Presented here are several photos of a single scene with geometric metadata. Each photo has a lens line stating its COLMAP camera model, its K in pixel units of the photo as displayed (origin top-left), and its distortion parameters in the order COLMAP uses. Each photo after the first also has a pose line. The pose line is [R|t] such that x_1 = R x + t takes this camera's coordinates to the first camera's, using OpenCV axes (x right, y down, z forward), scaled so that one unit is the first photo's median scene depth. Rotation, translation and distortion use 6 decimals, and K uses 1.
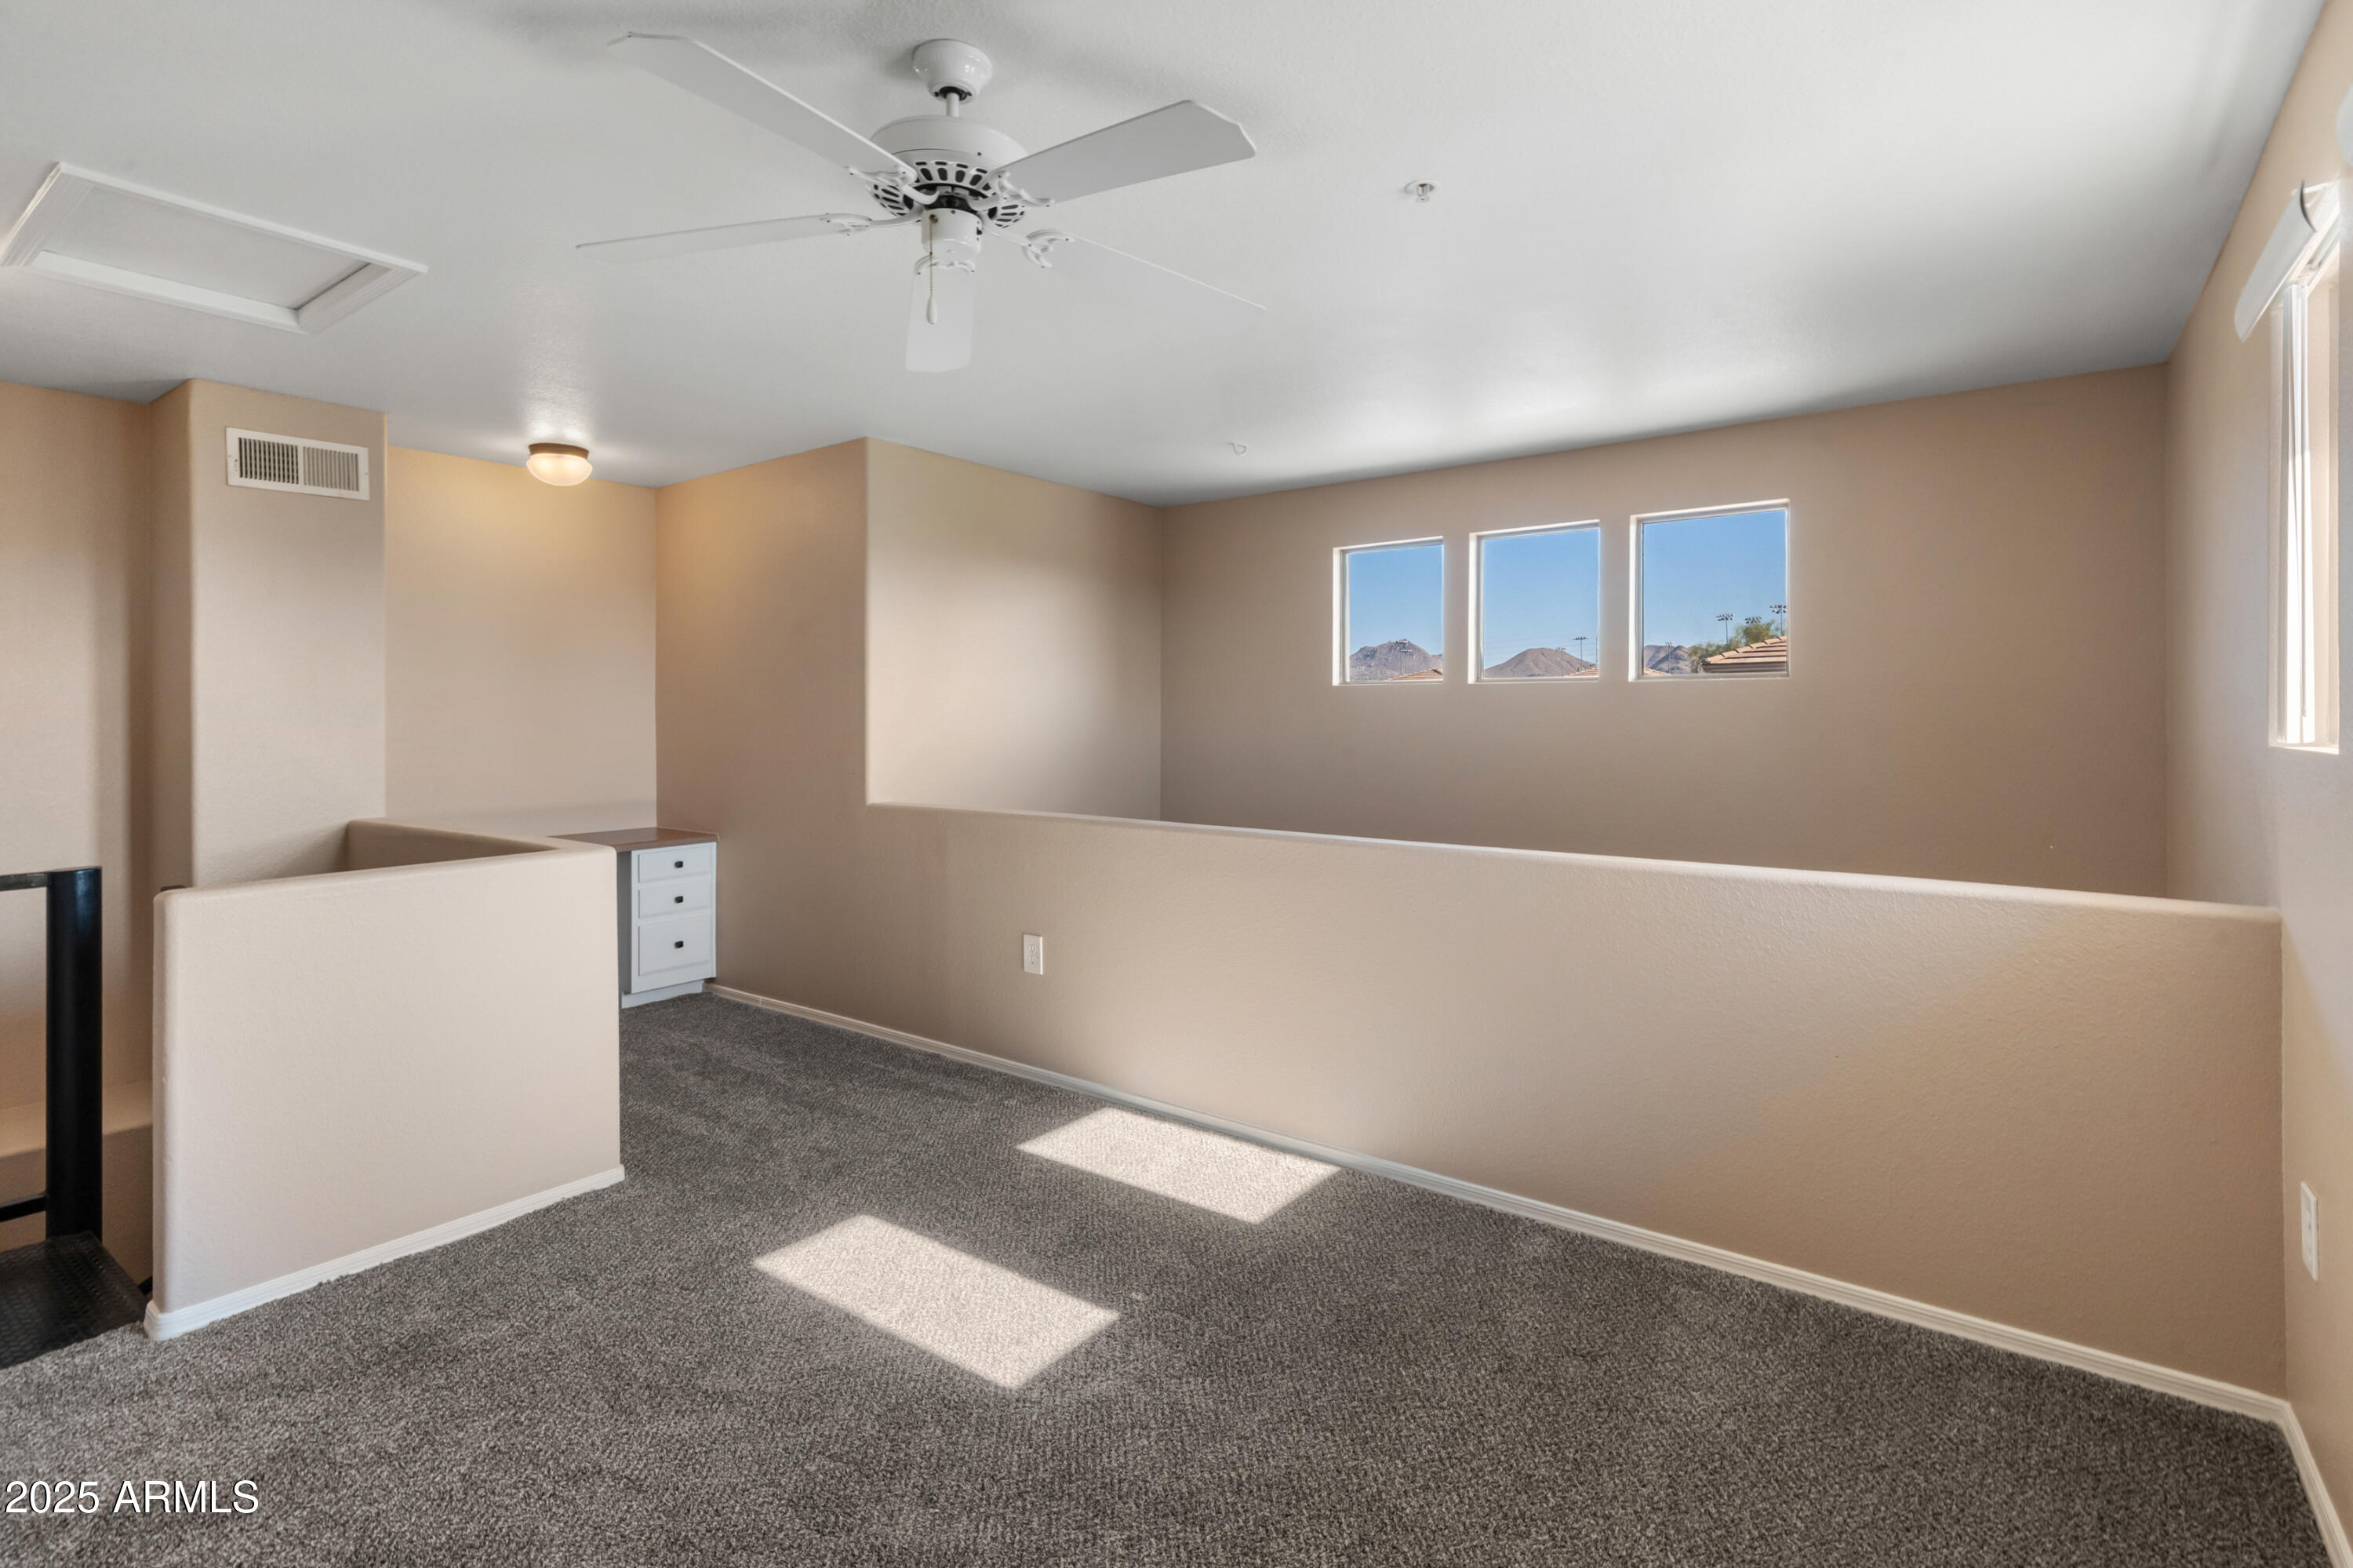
lens RADIAL K [[1094.4, 0, 1189.3], [0, 1094.4, 702.7], [0, 0, 1]] dist [0.004943, -0.001168]
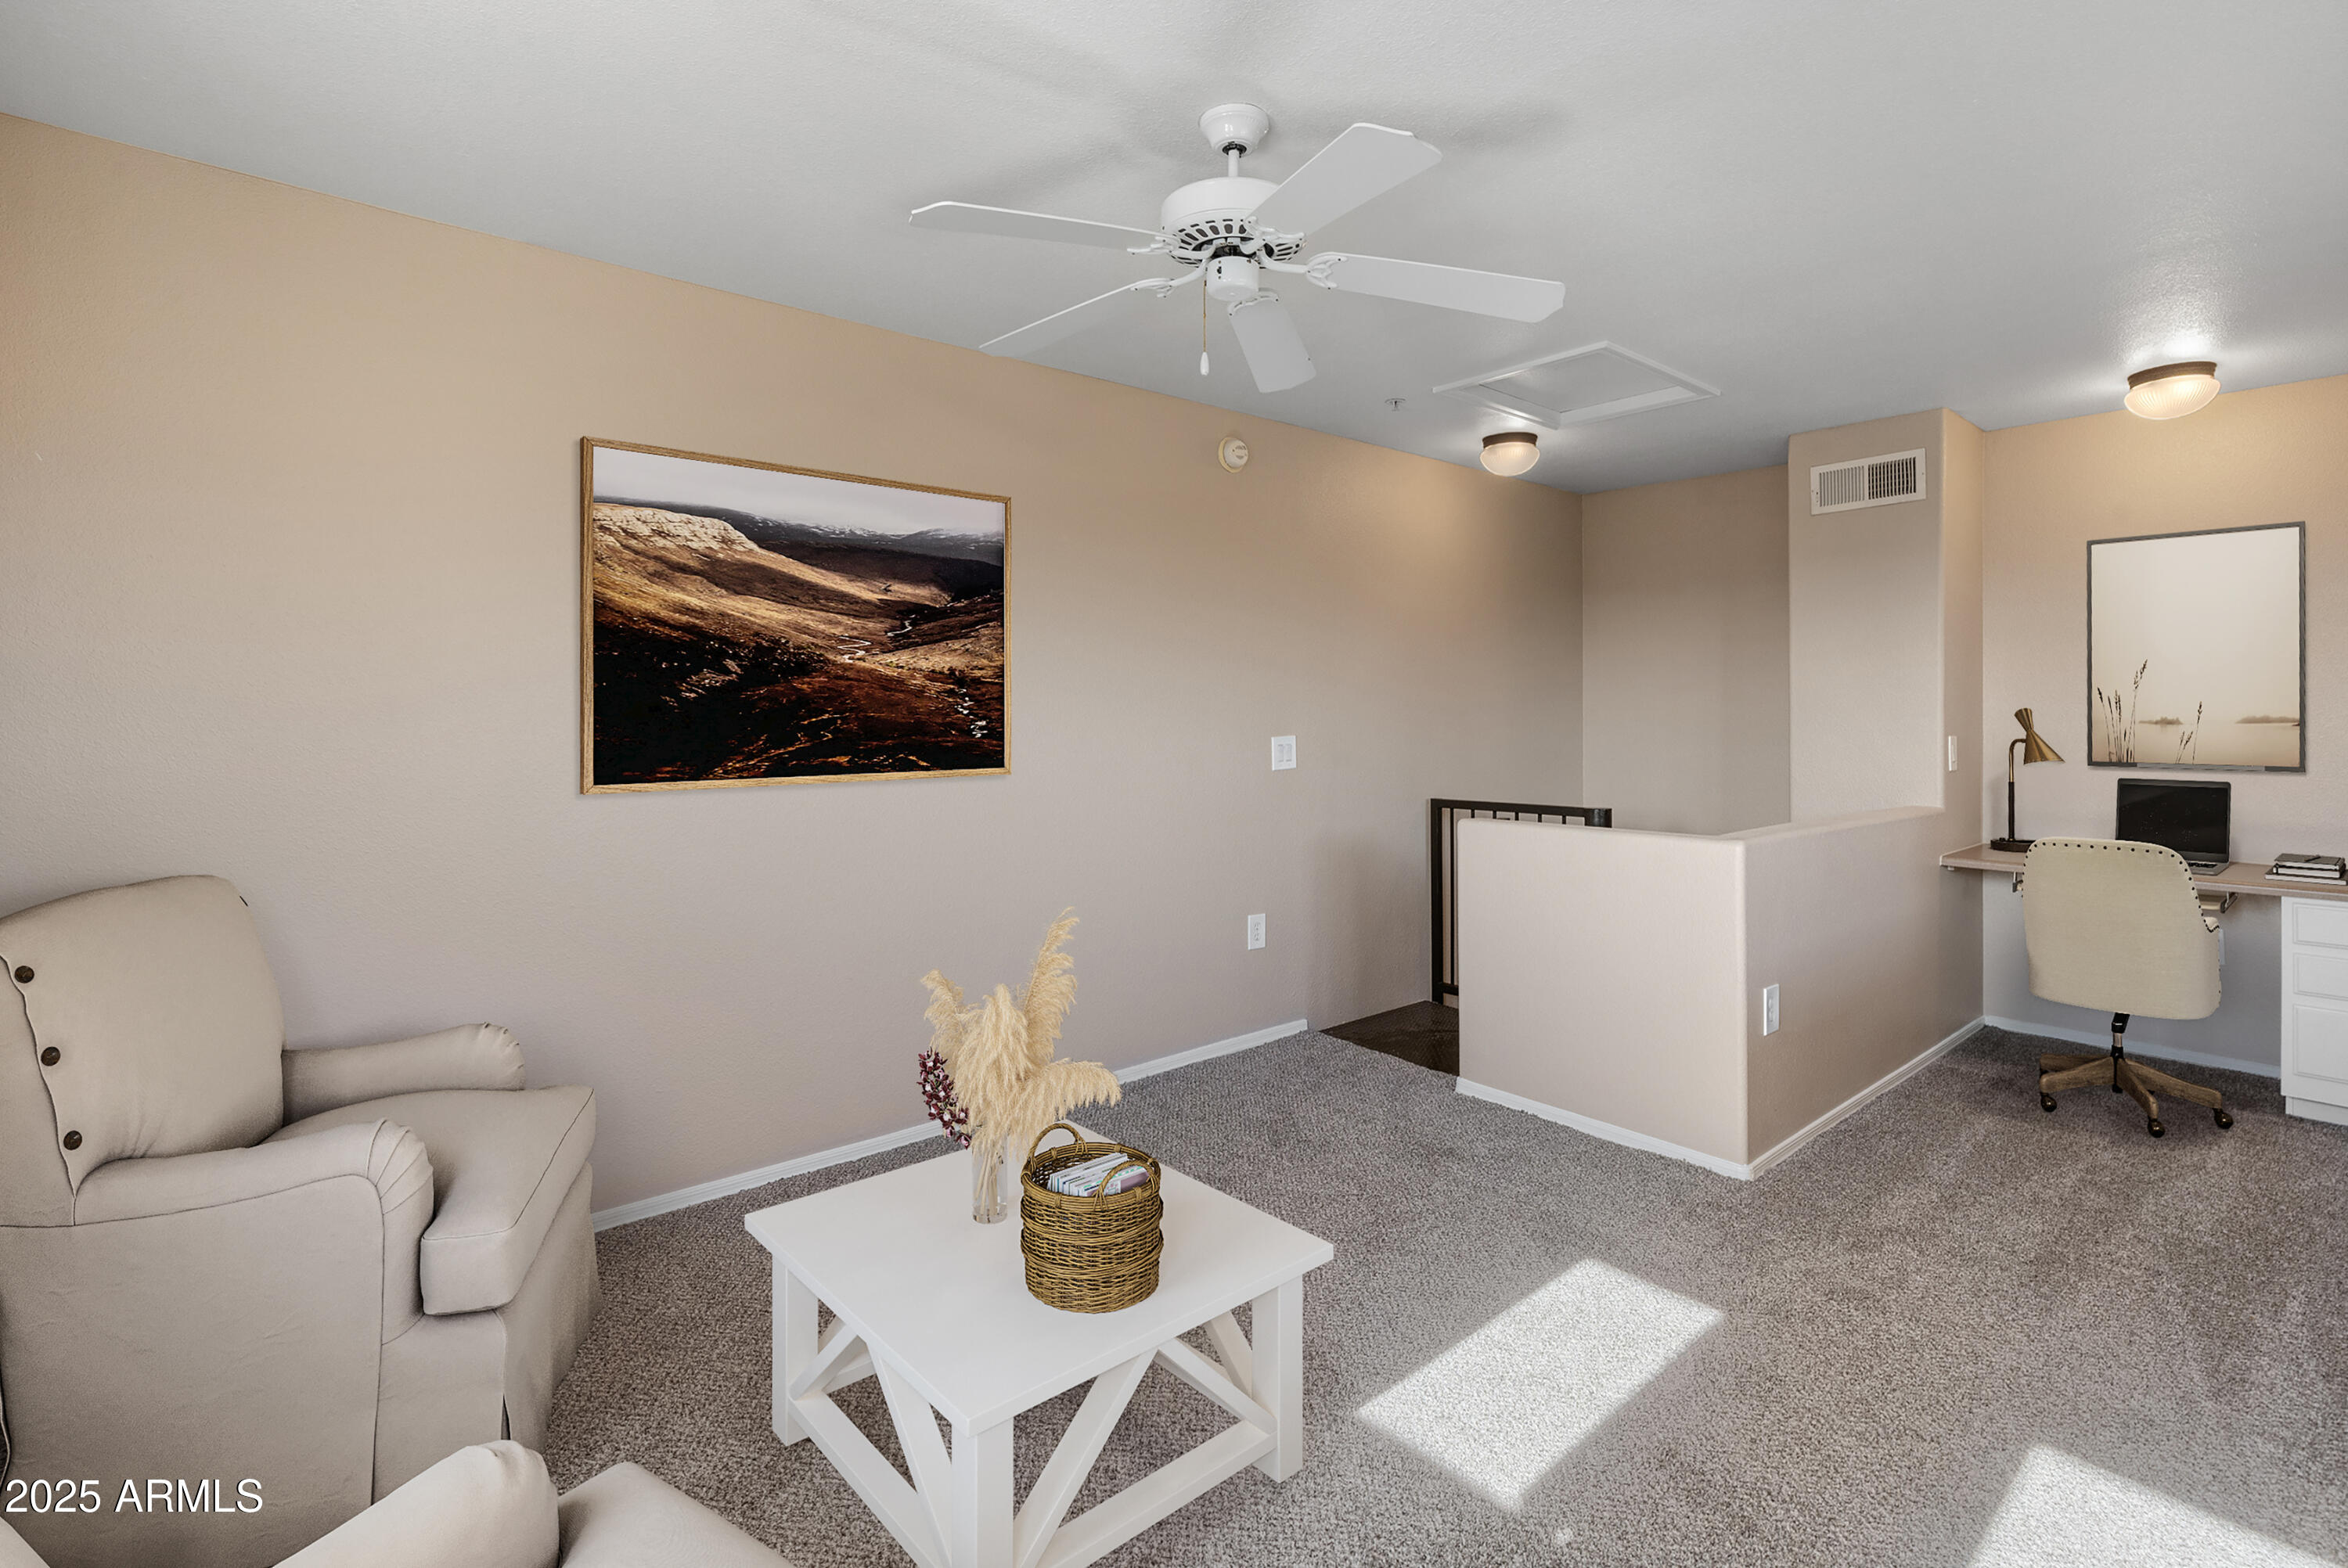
lens RADIAL K [[1091.9, 0, 1186.8], [0, 1091.9, 703.0], [0, 0, 1]] dist [0.004943, -0.001168]
pose [[-0.225338, -0.003042, -0.974276, 0.445517], [0.013208, 0.999894, -0.006177, 0.005471], [0.974191, -0.014260, -0.225274, 0.597087]]
